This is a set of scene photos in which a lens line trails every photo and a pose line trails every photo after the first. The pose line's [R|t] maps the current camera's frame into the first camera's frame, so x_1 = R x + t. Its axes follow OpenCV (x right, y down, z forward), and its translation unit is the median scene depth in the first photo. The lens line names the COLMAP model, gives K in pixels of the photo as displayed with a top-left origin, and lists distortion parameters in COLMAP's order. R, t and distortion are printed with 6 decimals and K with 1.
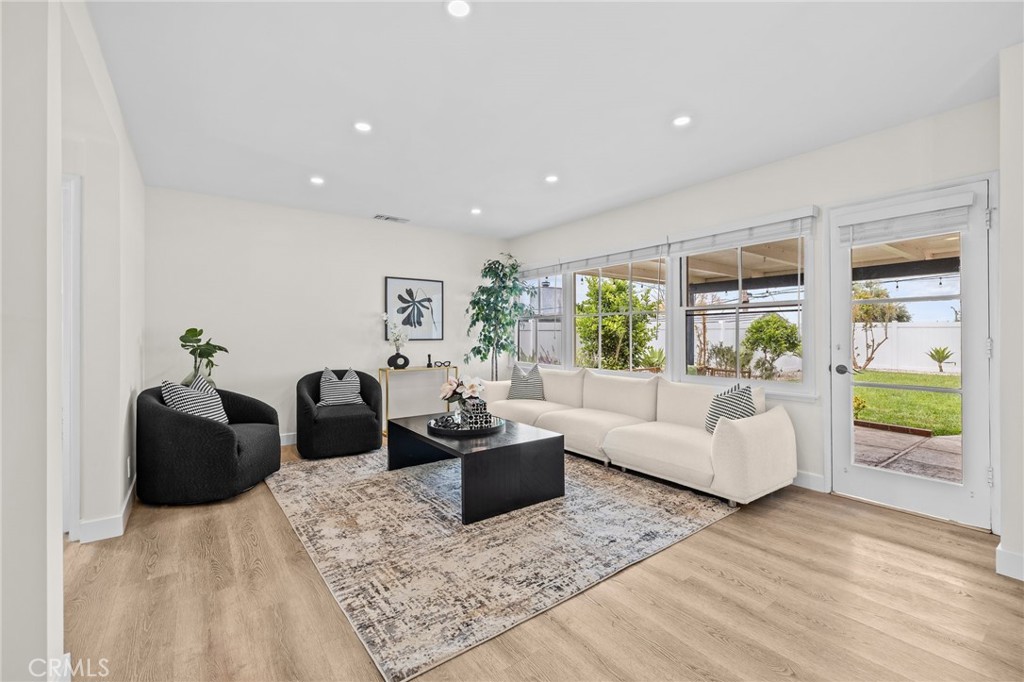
lens RADIAL K [[432.6, 0, 508.4], [0, 432.6, 334.4], [0, 0, 1]] dist [0.001325, 0.000373]
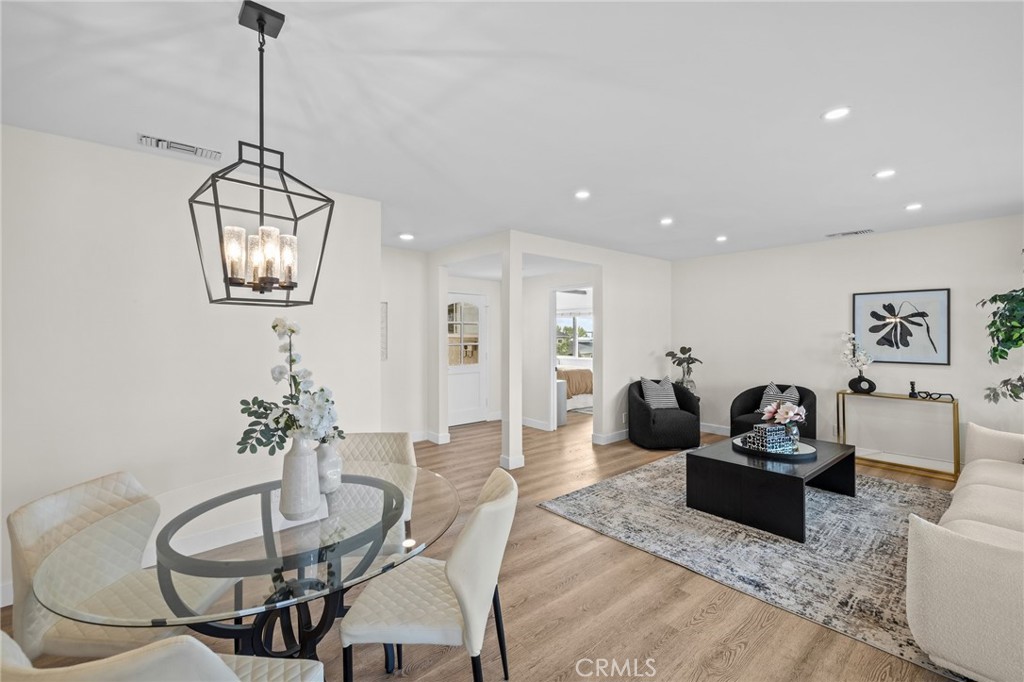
lens RADIAL K [[432.6, 0, 508.4], [0, 432.6, 334.4], [0, 0, 1]] dist [0.001325, 0.000373]
pose [[0.080580, 0.006100, -0.996729, 1.047438], [-0.001515, 0.999981, 0.005997, -0.086271], [0.996747, 0.001026, 0.080588, 0.303326]]
